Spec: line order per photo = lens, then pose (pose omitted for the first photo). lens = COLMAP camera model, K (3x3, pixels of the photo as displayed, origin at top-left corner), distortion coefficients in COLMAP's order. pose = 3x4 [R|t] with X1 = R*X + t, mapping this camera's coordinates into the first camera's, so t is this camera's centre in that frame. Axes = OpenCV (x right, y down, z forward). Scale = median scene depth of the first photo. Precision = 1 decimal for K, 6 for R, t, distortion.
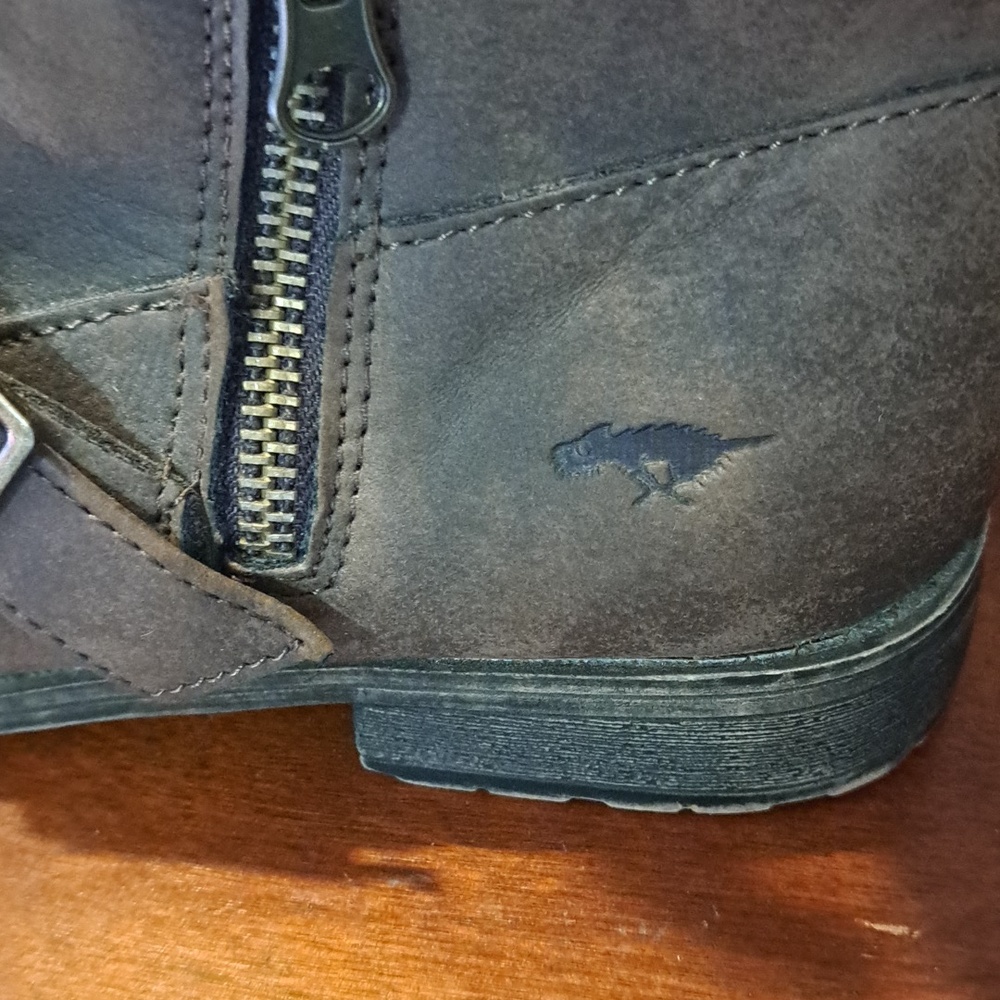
lens RADIAL K [[1592.5, 0, 500.0], [0, 1592.5, 500.0], [0, 0, 1]] dist [0.266245, -1.420249]
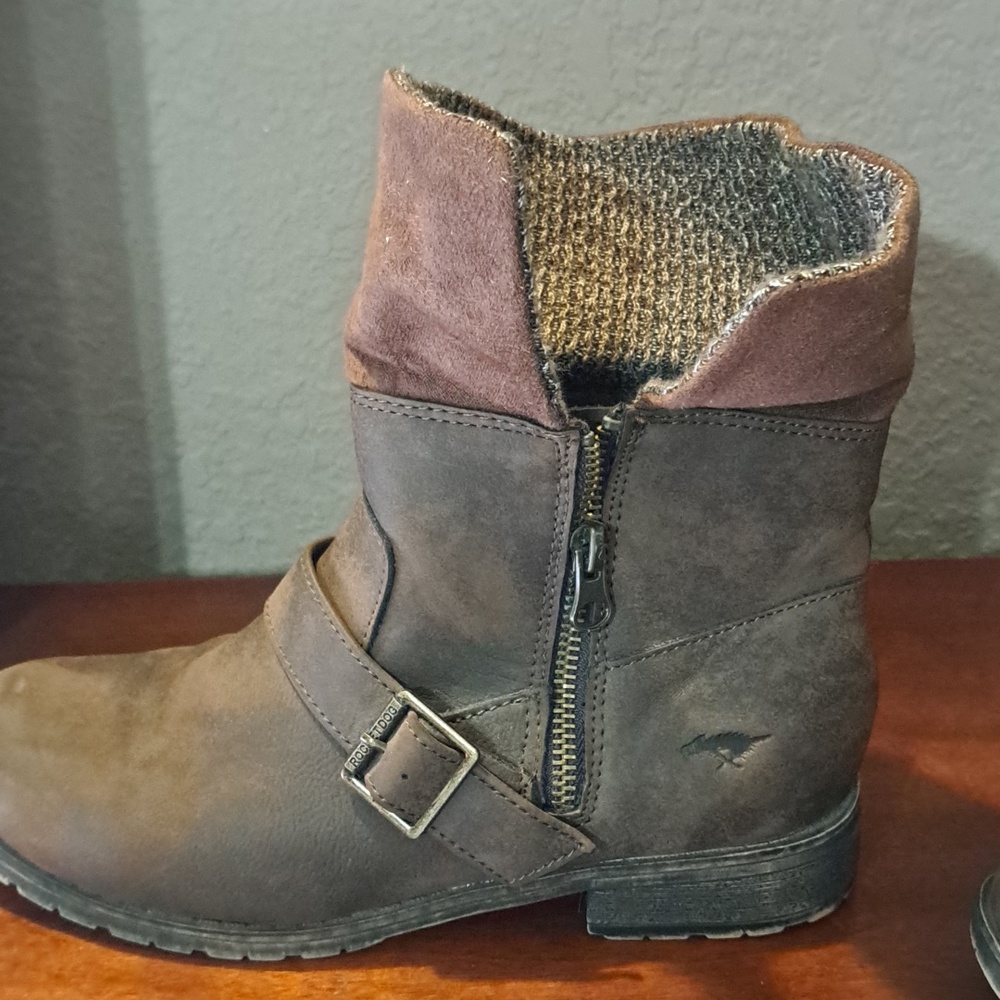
lens RADIAL K [[1592.5, 0, 500.0], [0, 1592.5, 500.0], [0, 0, 1]] dist [0.266245, -1.420249]
pose [[0.990778, -0.062085, 0.120433, -0.505322], [0.098095, 0.941819, -0.321487, 0.366219], [-0.093466, 0.330336, 0.939224, -1.368388]]
